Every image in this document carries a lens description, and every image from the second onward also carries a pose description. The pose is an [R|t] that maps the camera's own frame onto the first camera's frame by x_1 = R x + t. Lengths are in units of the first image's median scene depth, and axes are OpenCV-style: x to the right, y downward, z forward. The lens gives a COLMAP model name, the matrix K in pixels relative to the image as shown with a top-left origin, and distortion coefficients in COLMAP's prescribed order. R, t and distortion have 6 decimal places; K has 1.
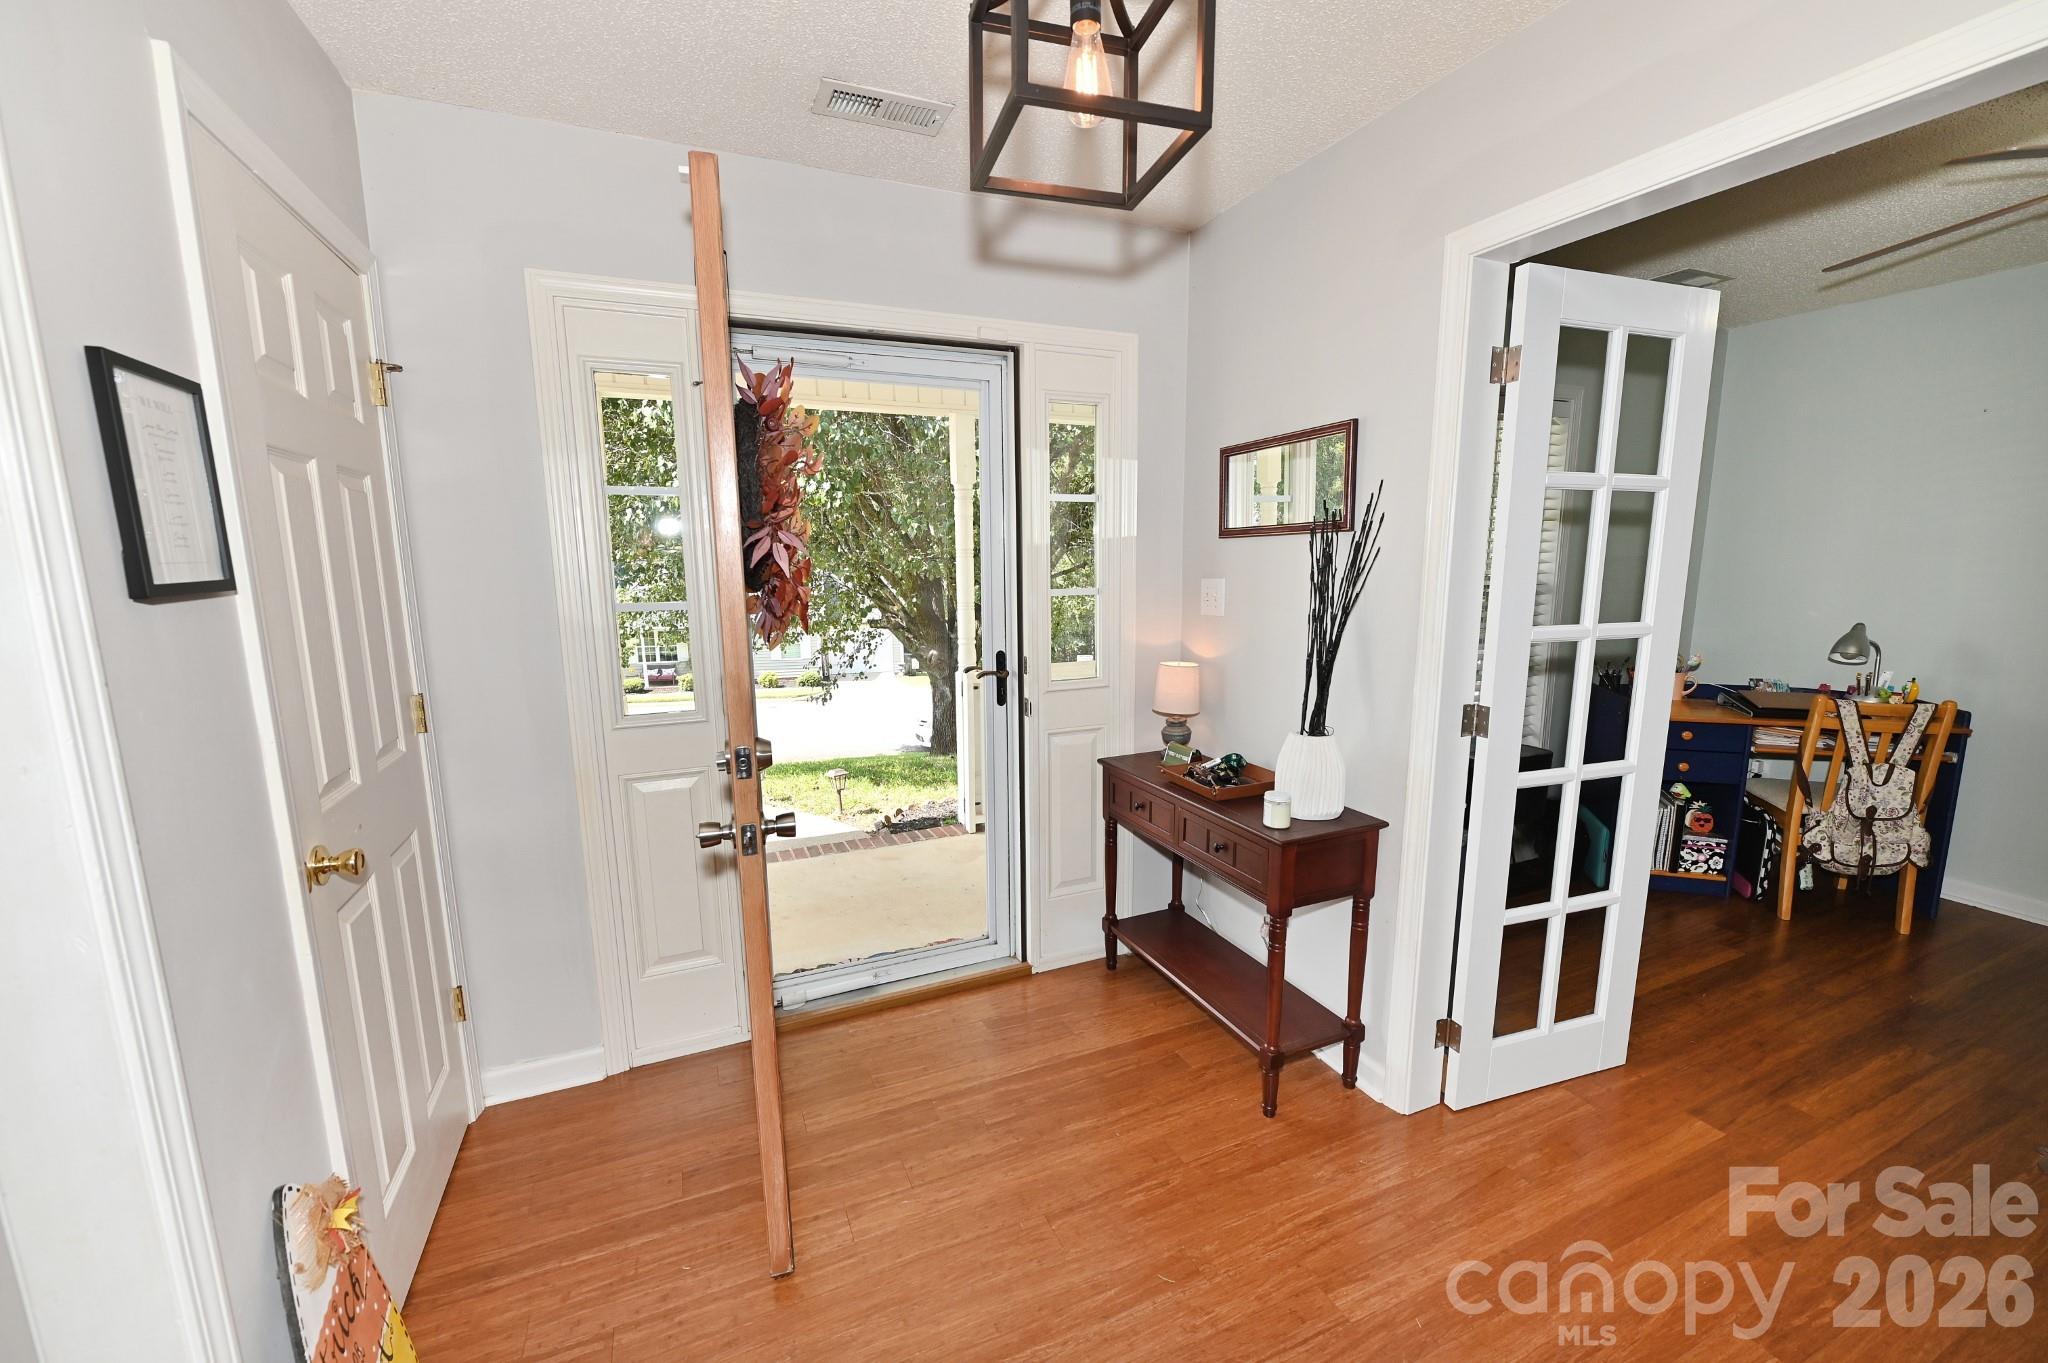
lens RADIAL K [[822.4, 0, 1033.2], [0, 822.4, 690.9], [0, 0, 1]] dist [-0.009276, -0.000862]
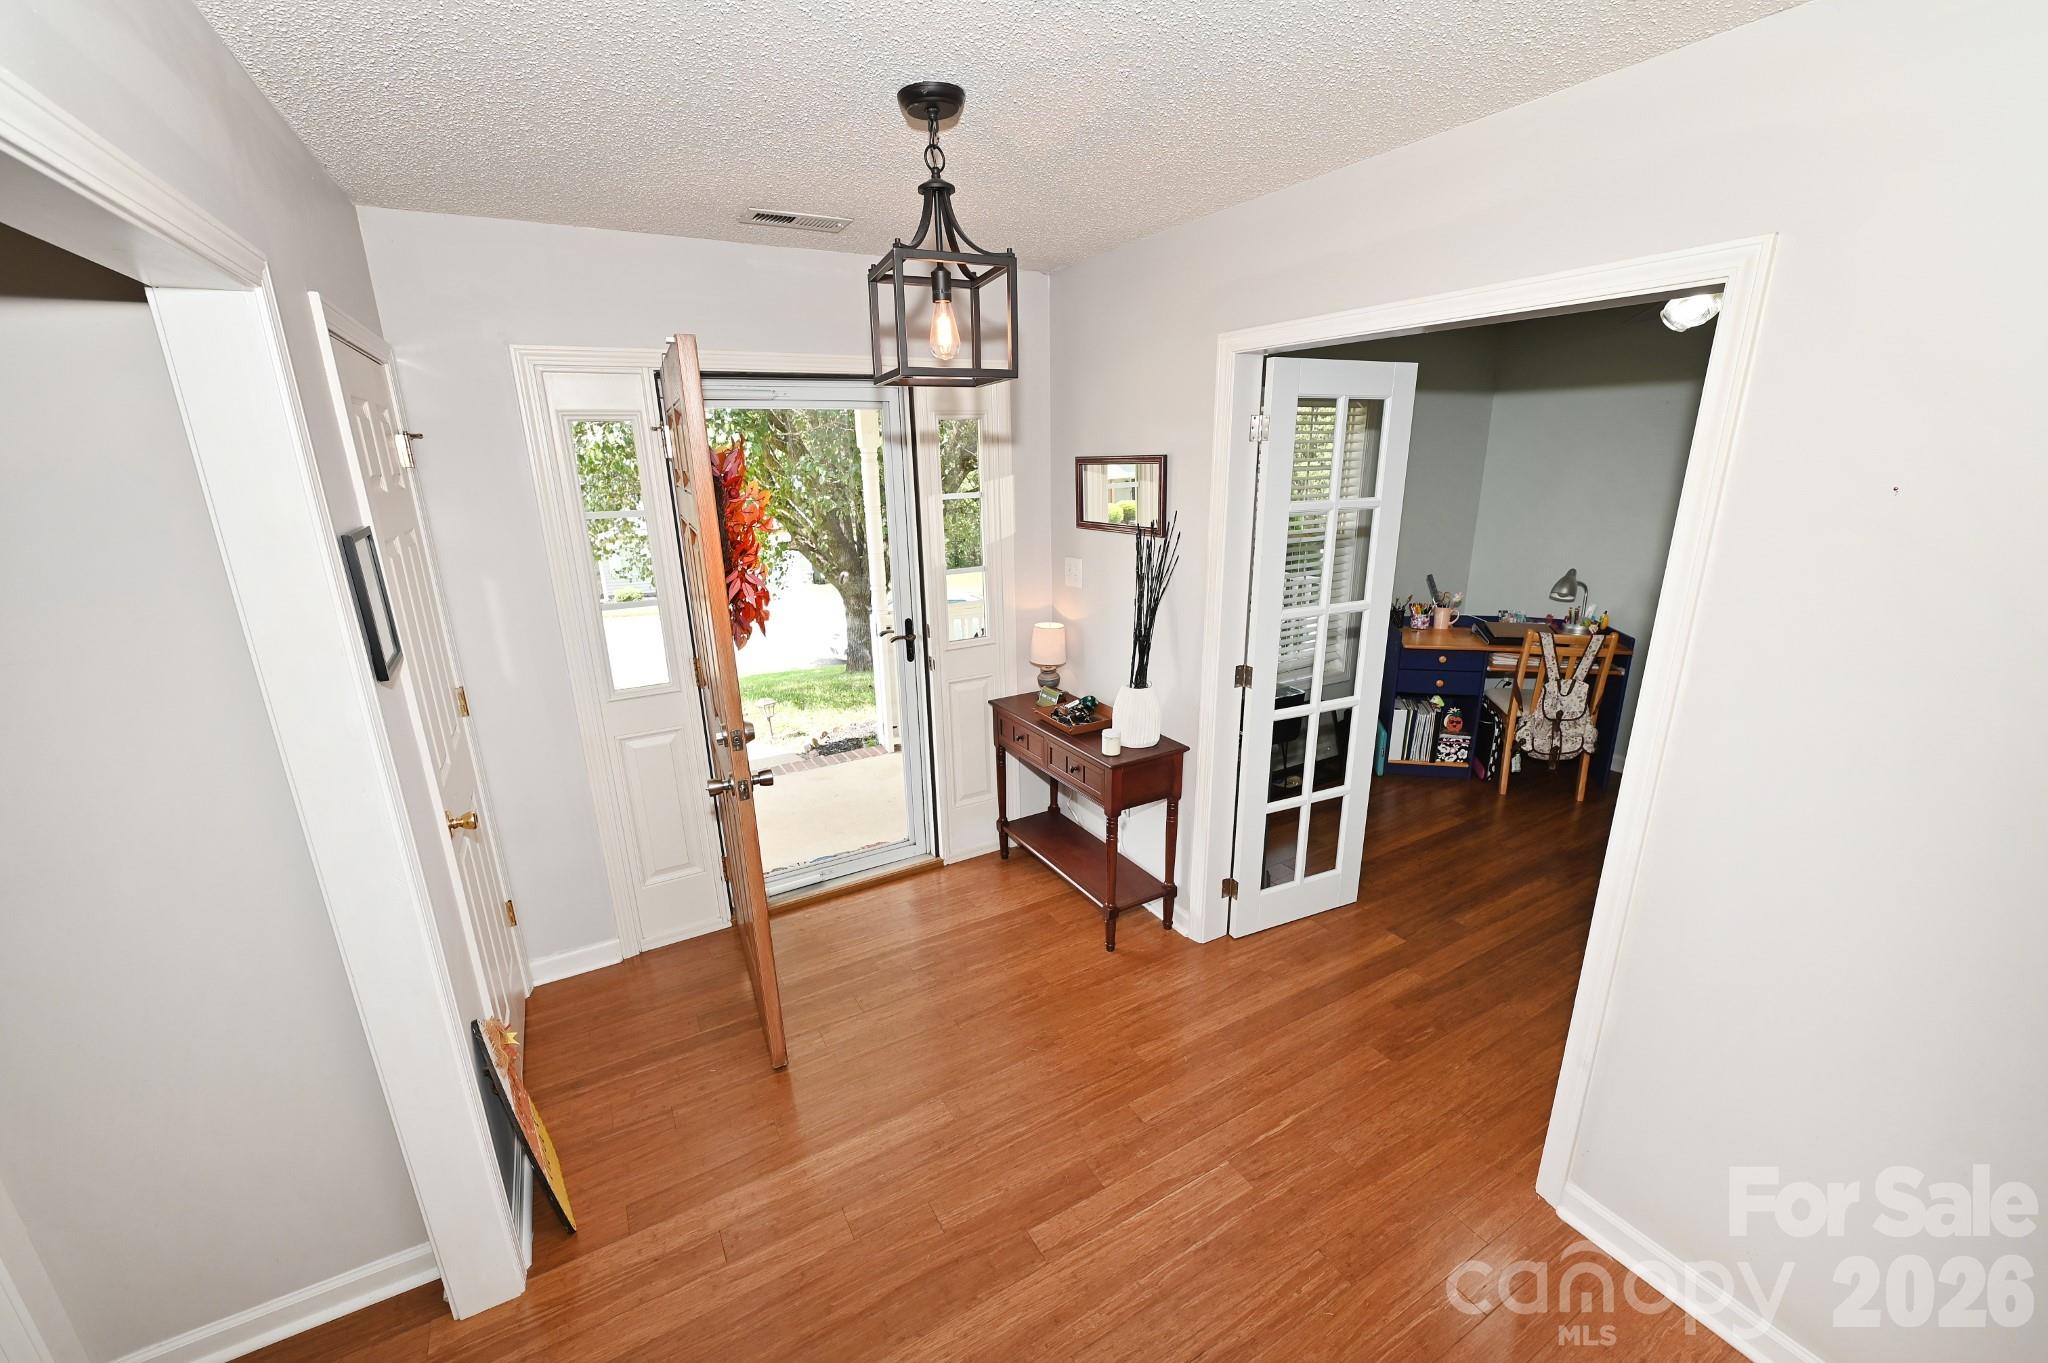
lens RADIAL K [[822.4, 0, 1033.2], [0, 822.4, 690.9], [0, 0, 1]] dist [-0.009276, -0.000862]
pose [[0.994034, -0.038979, 0.101869, 0.018586], [0.025996, 0.991715, 0.125802, -0.095872], [-0.105929, -0.122403, 0.986811, -0.283851]]
